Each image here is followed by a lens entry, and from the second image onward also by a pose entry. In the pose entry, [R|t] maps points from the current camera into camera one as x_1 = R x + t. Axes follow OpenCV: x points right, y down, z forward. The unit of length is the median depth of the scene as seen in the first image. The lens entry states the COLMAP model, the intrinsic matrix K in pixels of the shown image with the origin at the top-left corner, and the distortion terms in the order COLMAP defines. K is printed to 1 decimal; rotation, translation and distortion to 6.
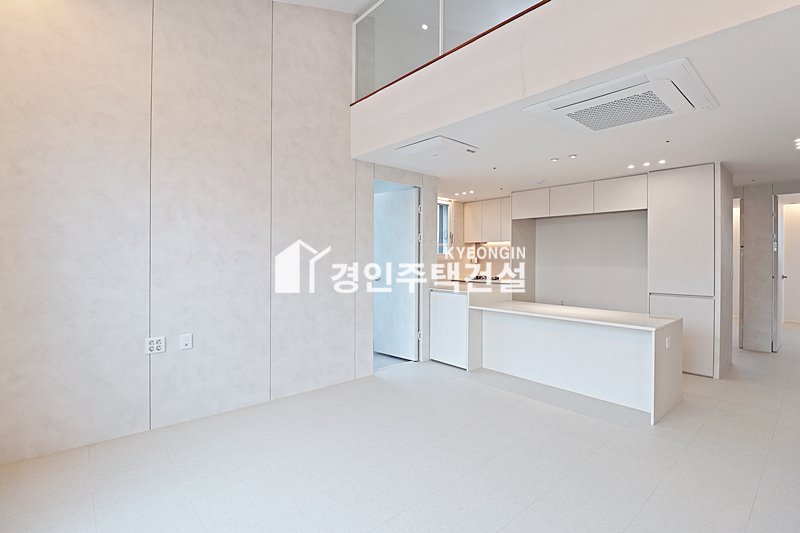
lens RADIAL K [[377.3, 0, 402.5], [0, 377.3, 259.4], [0, 0, 1]] dist [0.001839, -0.015057]
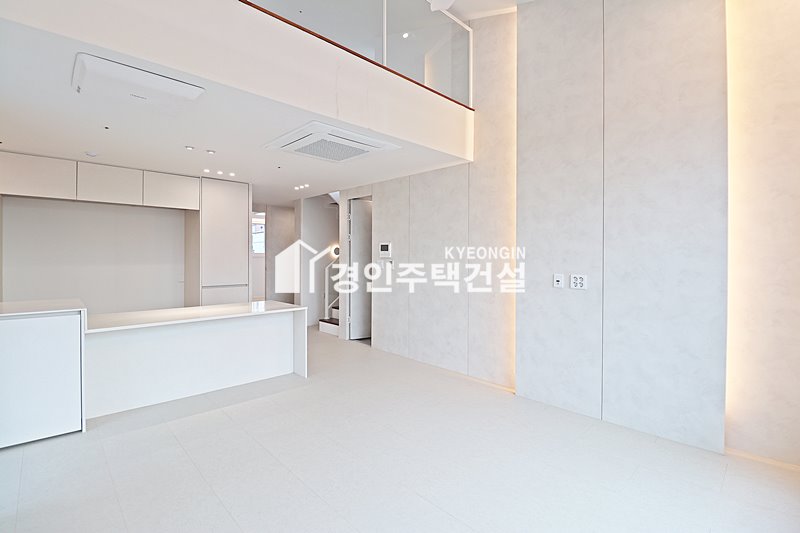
lens RADIAL K [[369.3, 0, 401.6], [0, 369.3, 259.3], [0, 0, 1]] dist [0.000086, -0.012810]
pose [[-0.049196, -0.012340, 0.998713, -0.507950], [-0.001106, 0.999924, 0.012300, -0.006951], [-0.998789, -0.000499, -0.049206, 0.526759]]
